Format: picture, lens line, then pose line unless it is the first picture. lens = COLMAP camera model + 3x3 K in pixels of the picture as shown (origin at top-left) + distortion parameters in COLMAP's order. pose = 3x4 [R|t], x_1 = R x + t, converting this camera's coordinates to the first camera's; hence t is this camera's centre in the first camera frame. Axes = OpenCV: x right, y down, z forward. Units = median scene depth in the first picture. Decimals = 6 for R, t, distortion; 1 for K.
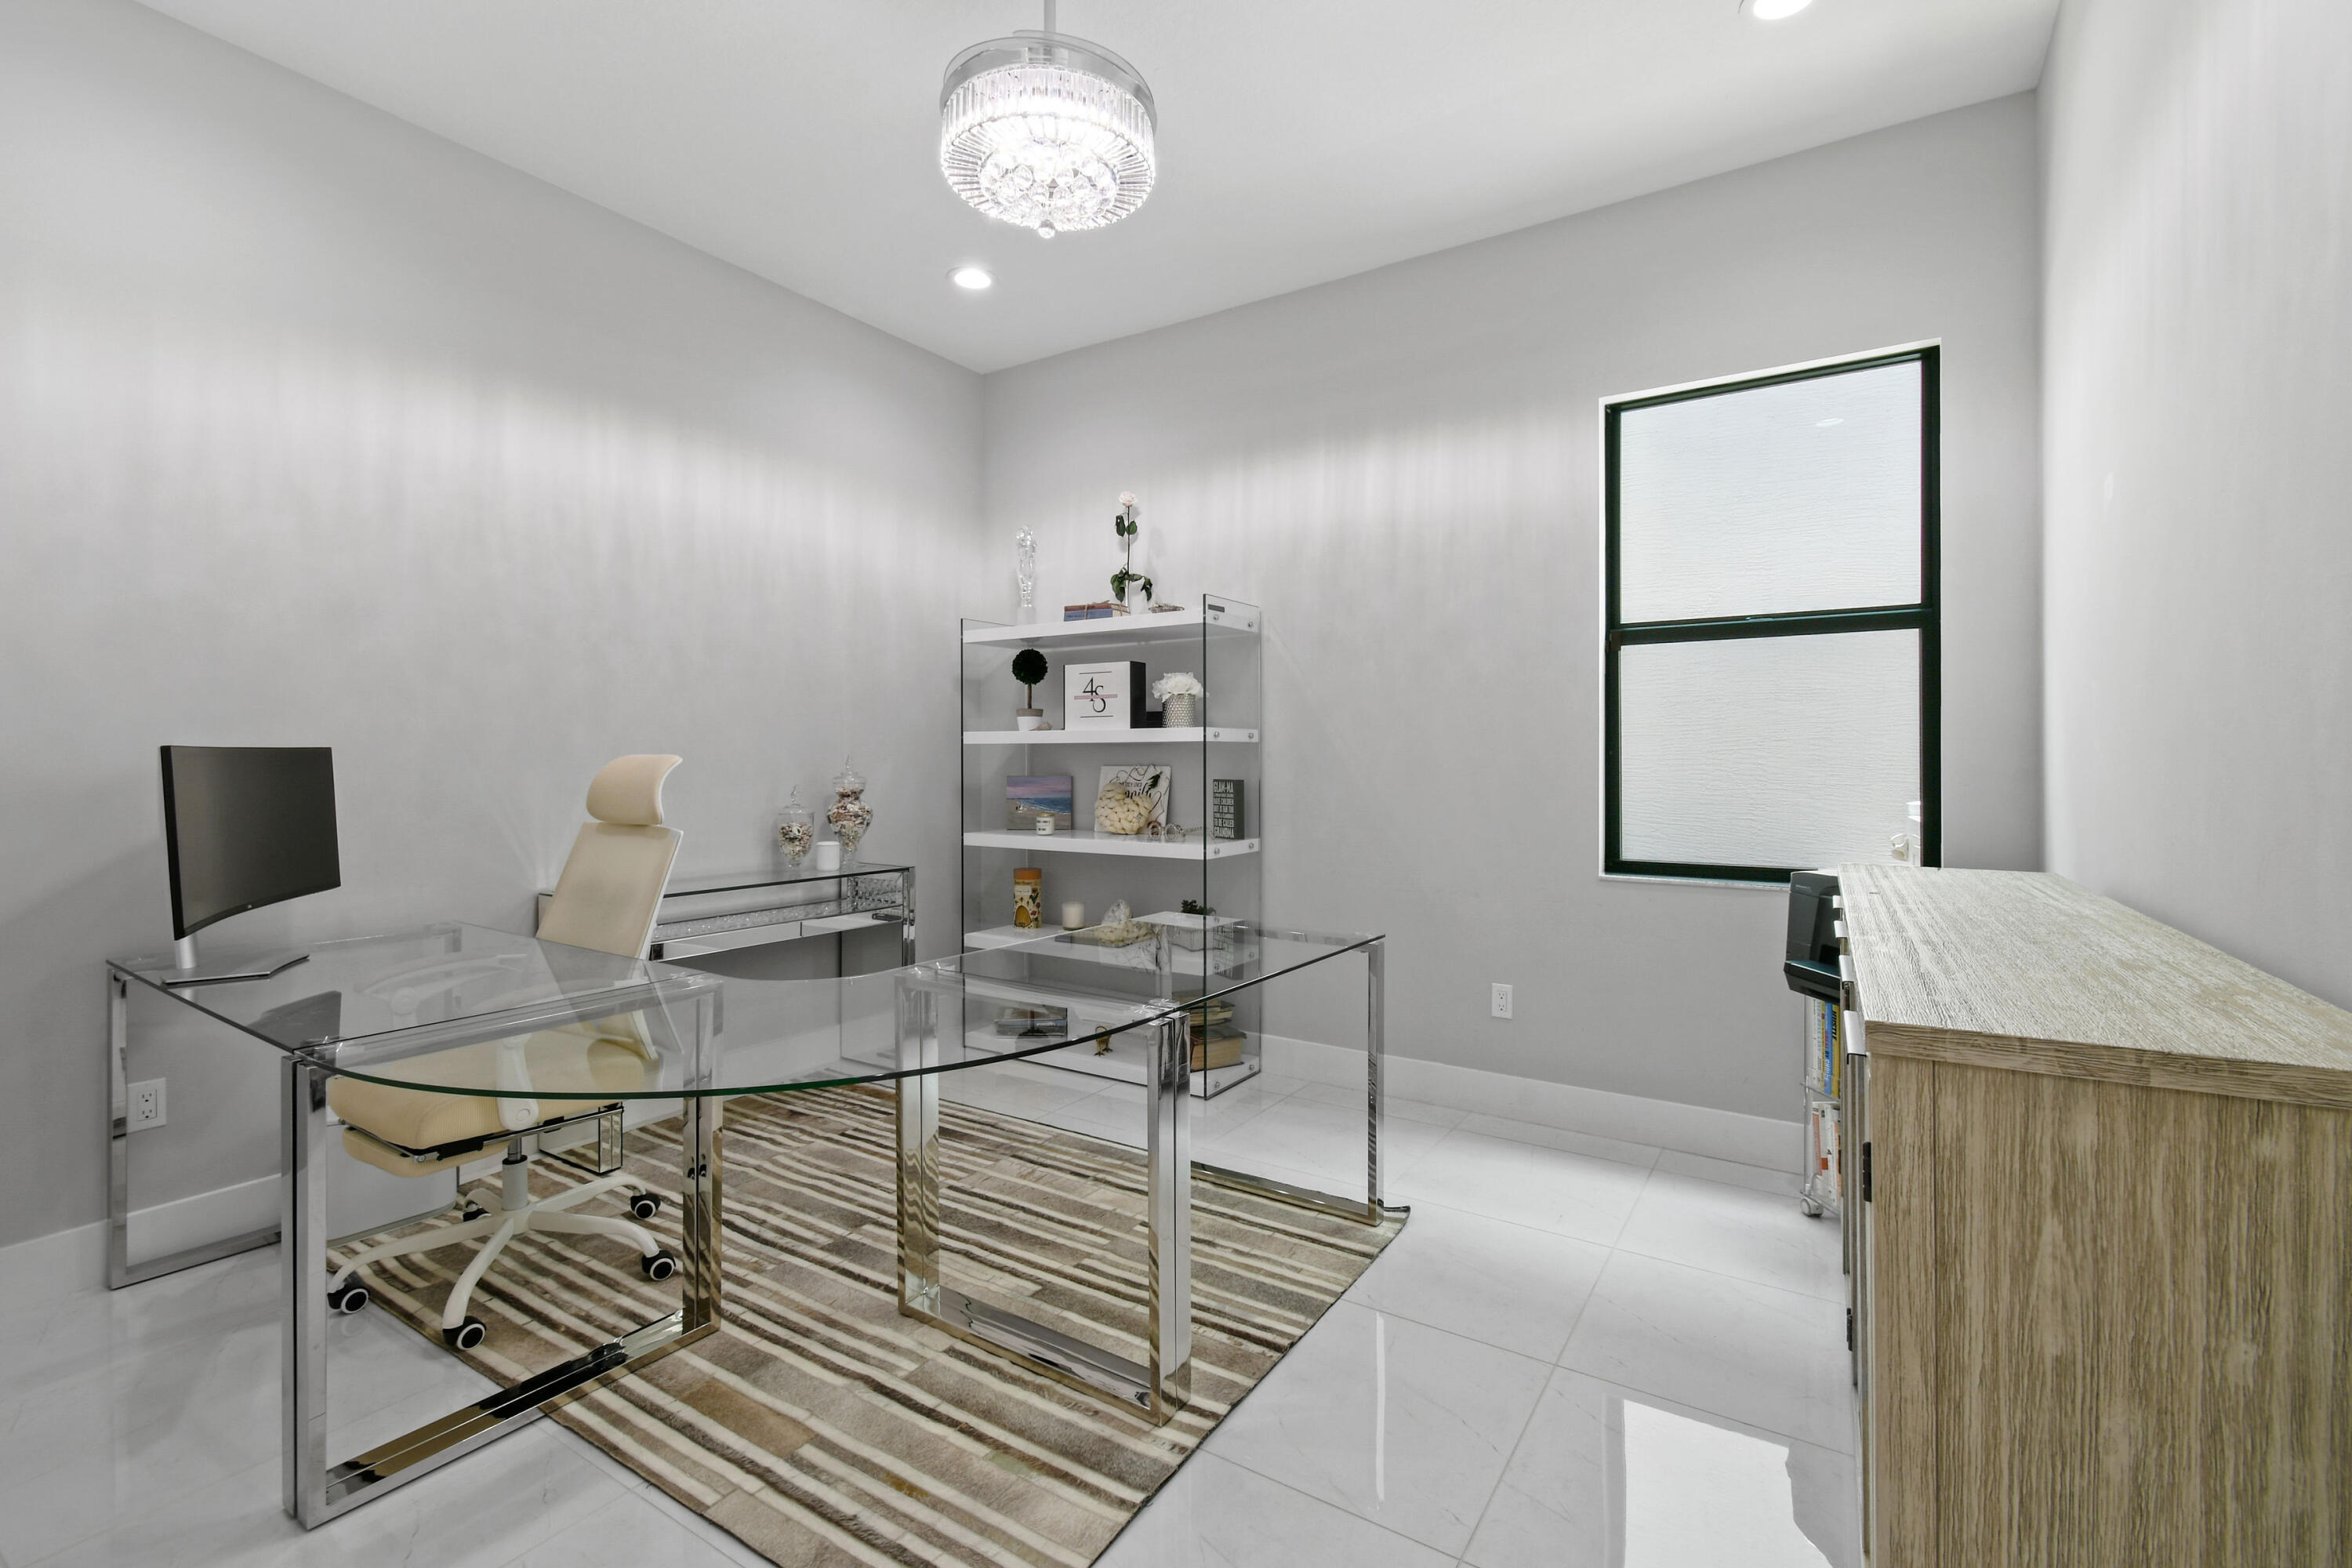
lens RADIAL K [[1051.1, 0, 1174.9], [0, 1051.1, 771.9], [0, 0, 1]] dist [0.009062, -0.003307]
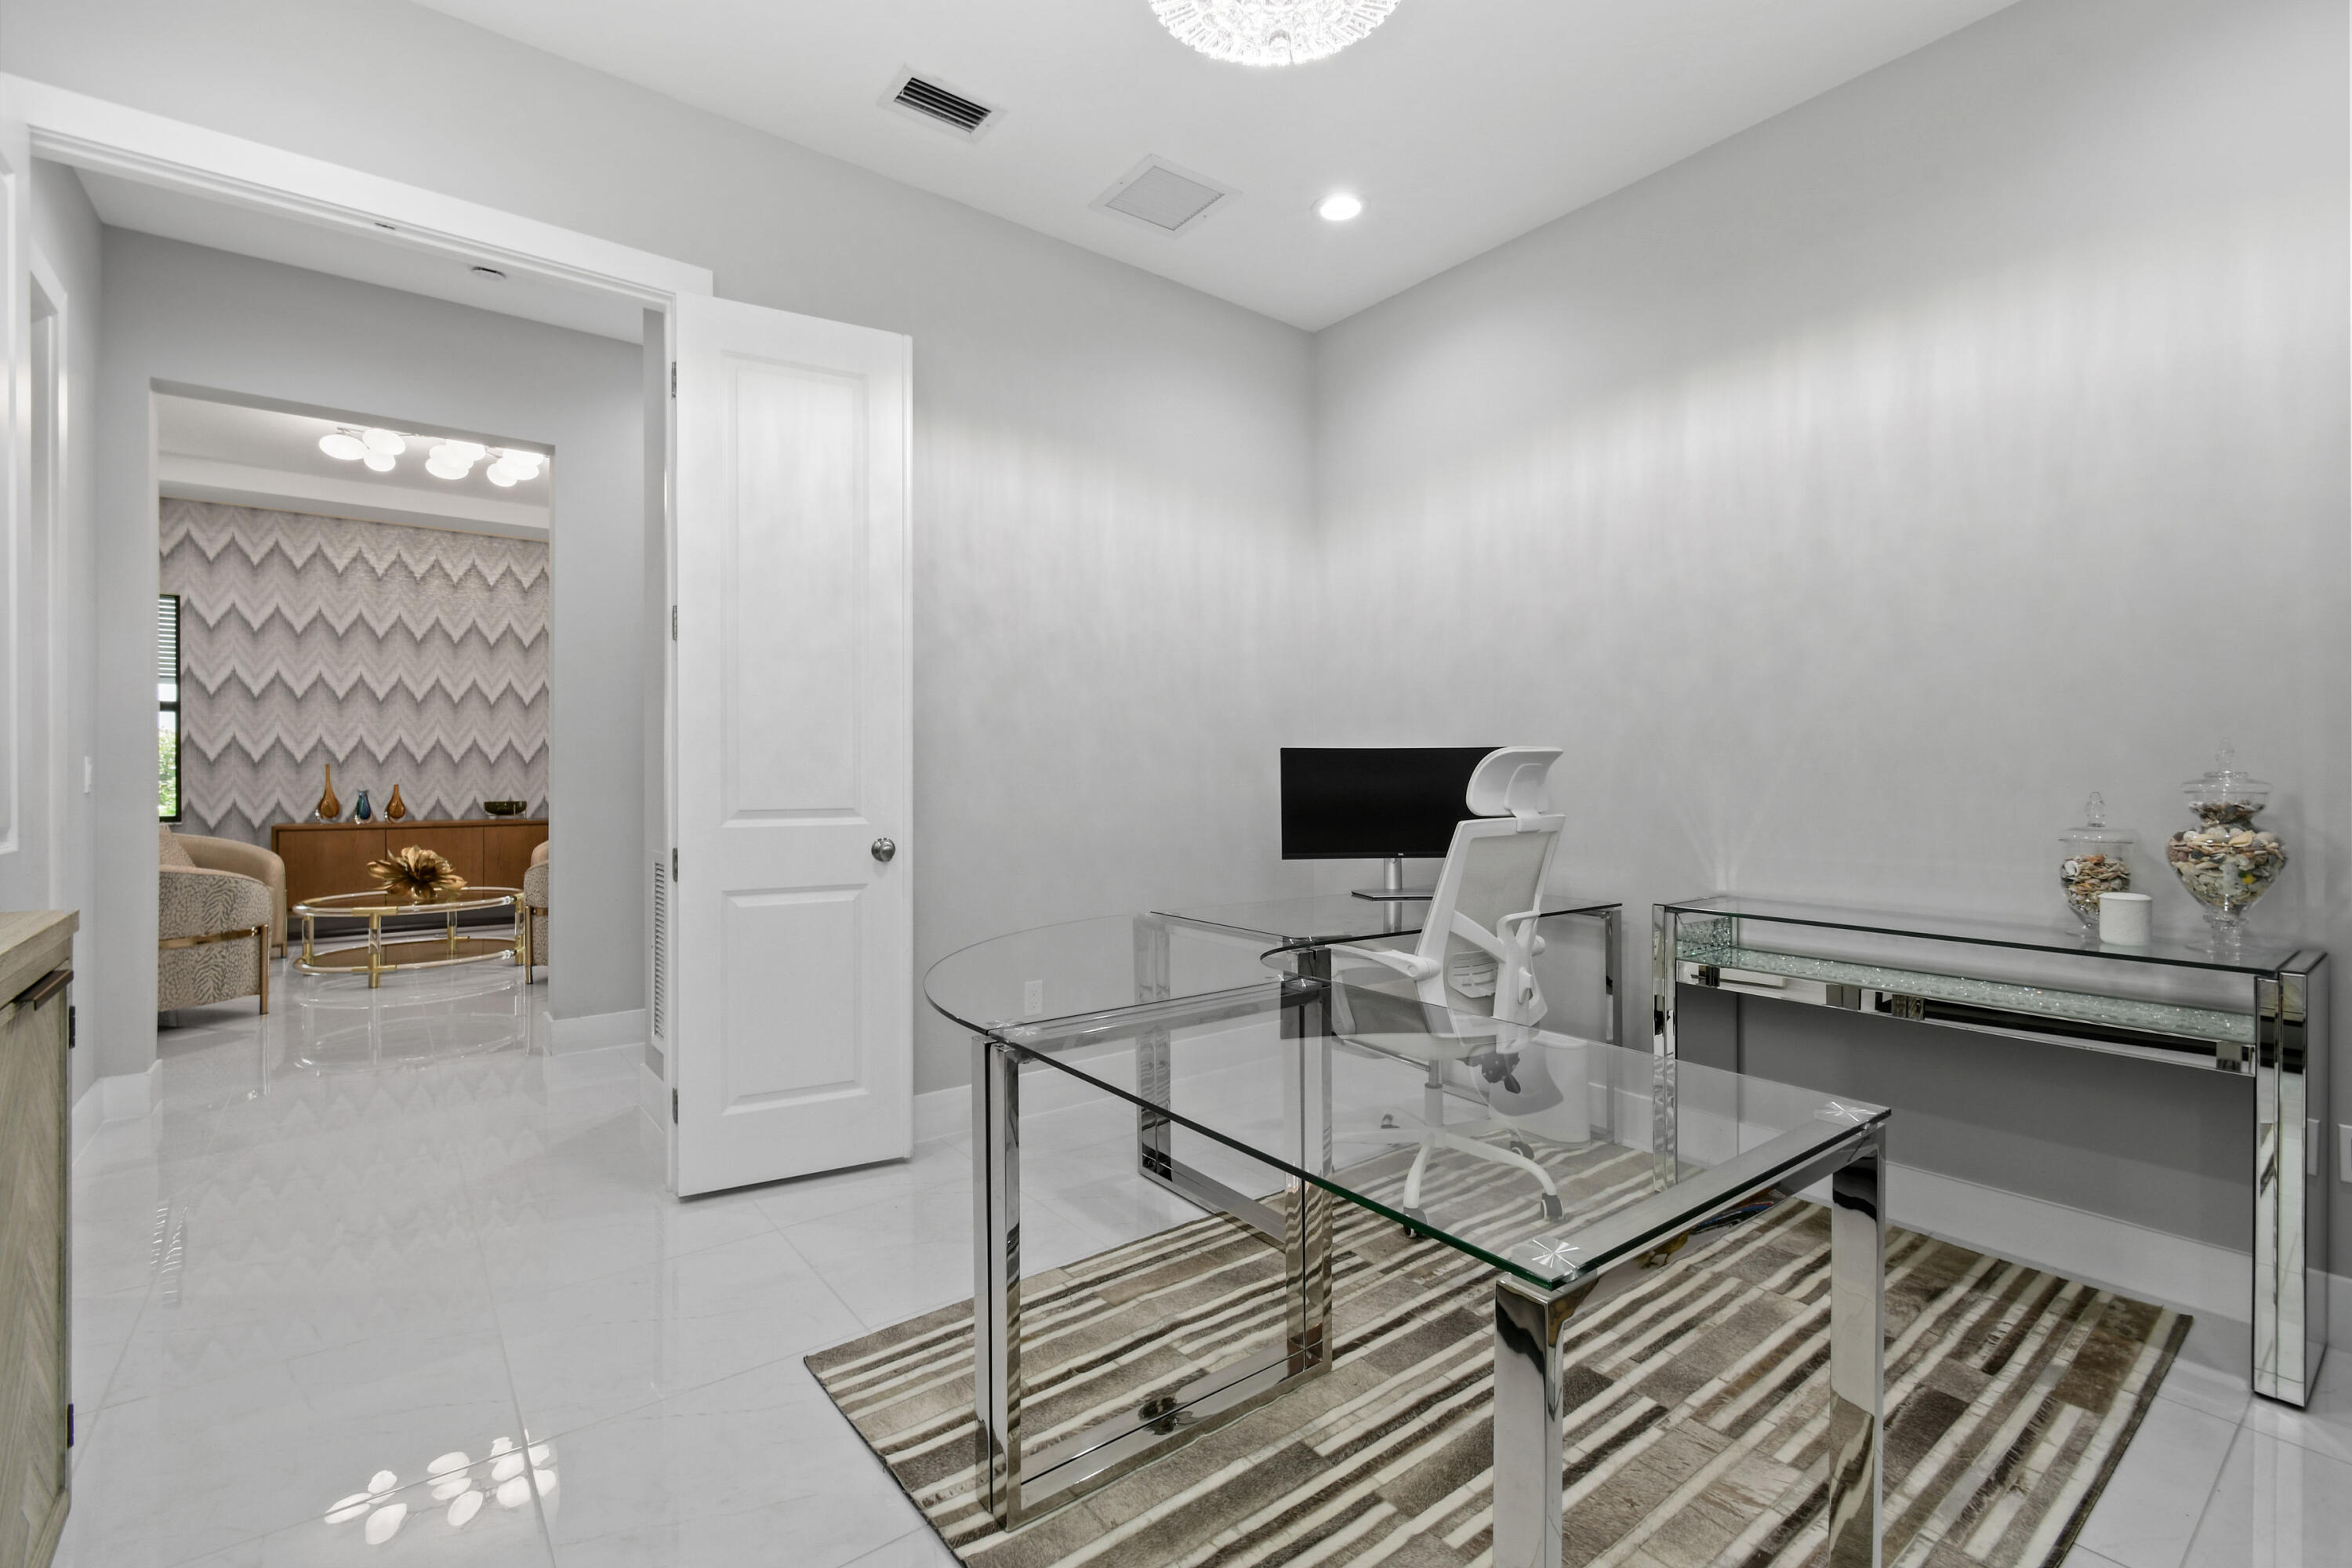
lens RADIAL K [[1051.1, 0, 1192.3], [0, 1051.1, 773.9], [0, 0, 1]] dist [0.009062, -0.003307]
pose [[-0.331785, 0.001571, -0.943354, 0.638115], [-0.012248, 0.999907, 0.005973, 0.009129], [0.943275, 0.013536, -0.331735, 1.225512]]
